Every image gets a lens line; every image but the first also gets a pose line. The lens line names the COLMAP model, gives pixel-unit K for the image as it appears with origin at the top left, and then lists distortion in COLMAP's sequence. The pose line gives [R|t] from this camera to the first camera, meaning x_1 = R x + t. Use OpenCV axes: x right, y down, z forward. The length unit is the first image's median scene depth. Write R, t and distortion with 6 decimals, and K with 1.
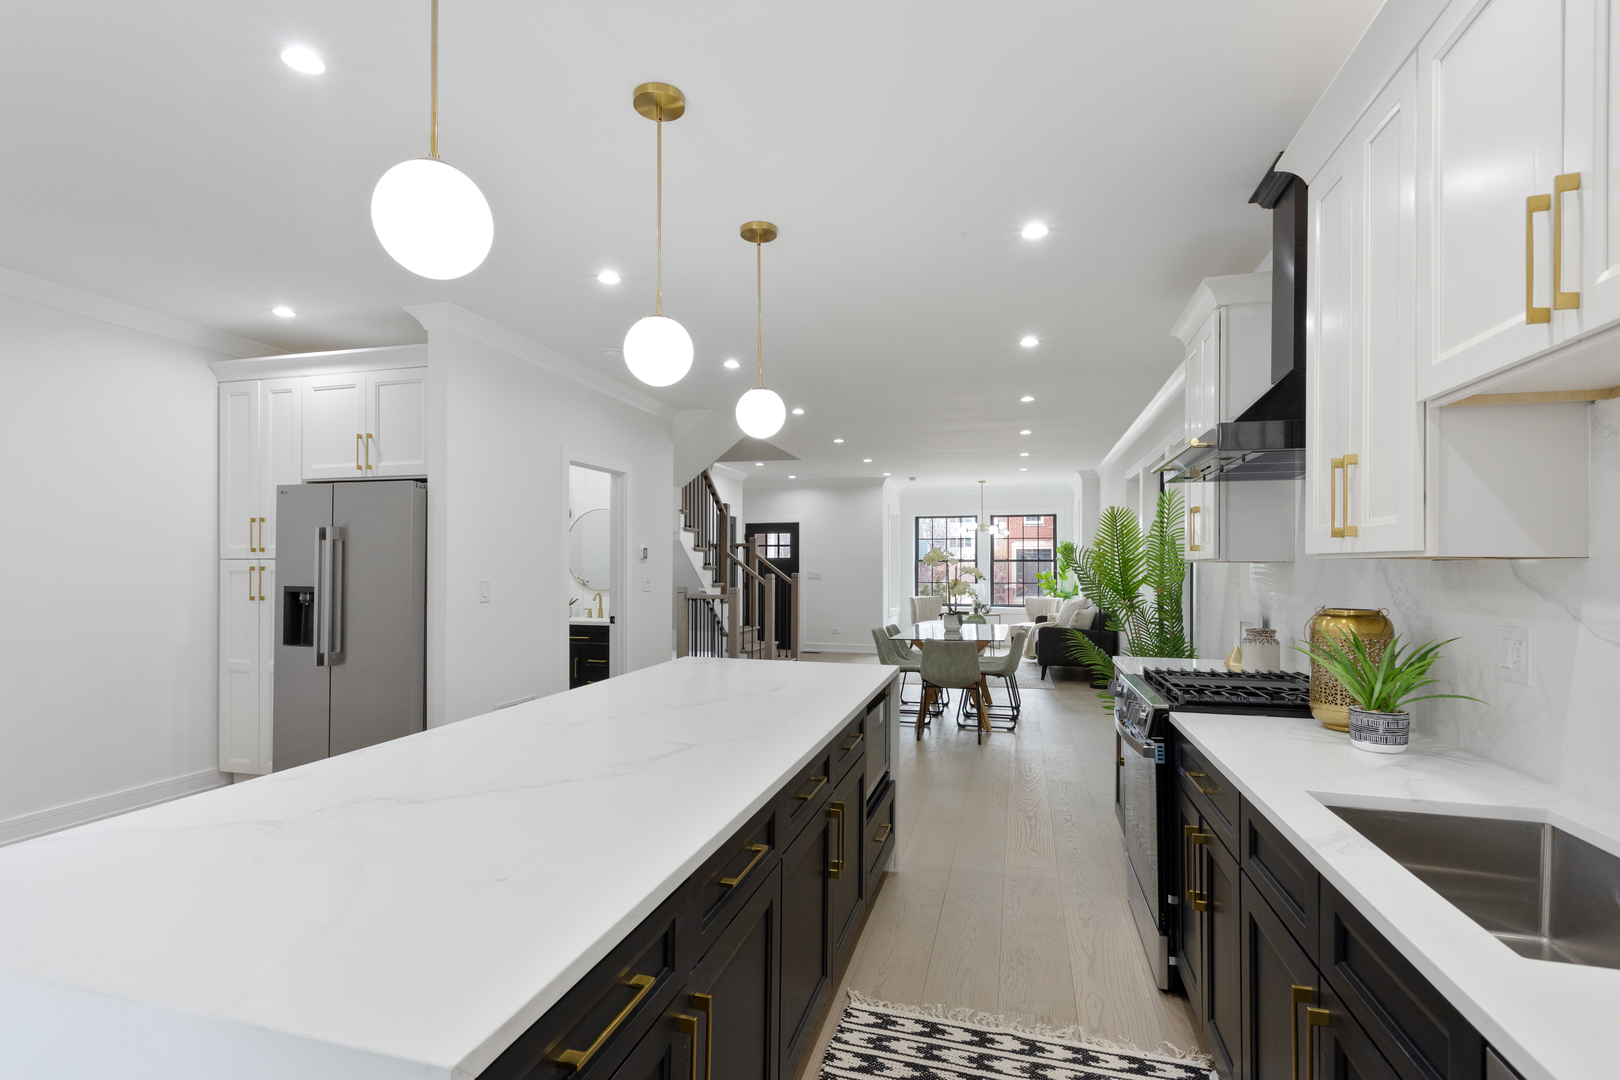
lens RADIAL K [[792.6, 0, 811.7], [0, 792.6, 553.9], [0, 0, 1]] dist [0.005220, 0.000713]
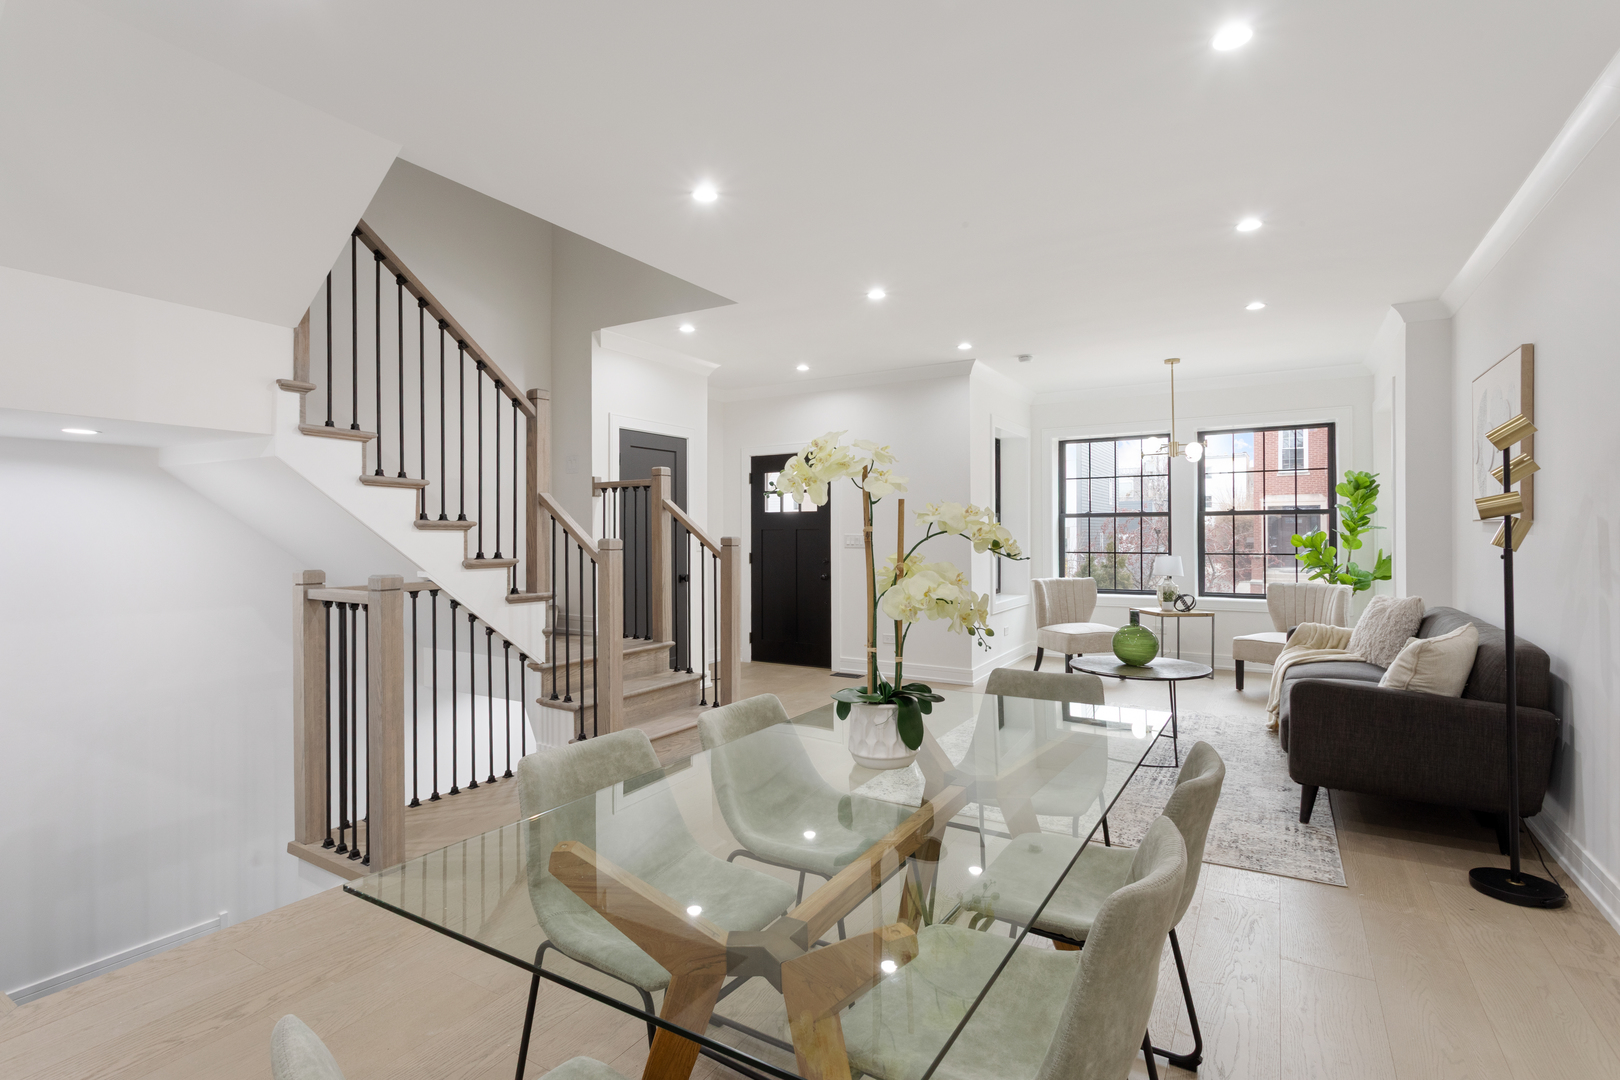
lens RADIAL K [[792.6, 0, 793.7], [0, 792.6, 535.2], [0, 0, 1]] dist [0.005220, 0.000713]
pose [[0.958515, -0.004897, -0.285002, 0.125114], [0.011275, 0.999721, 0.020741, 0.010366], [0.284821, -0.023094, 0.958303, 0.428470]]
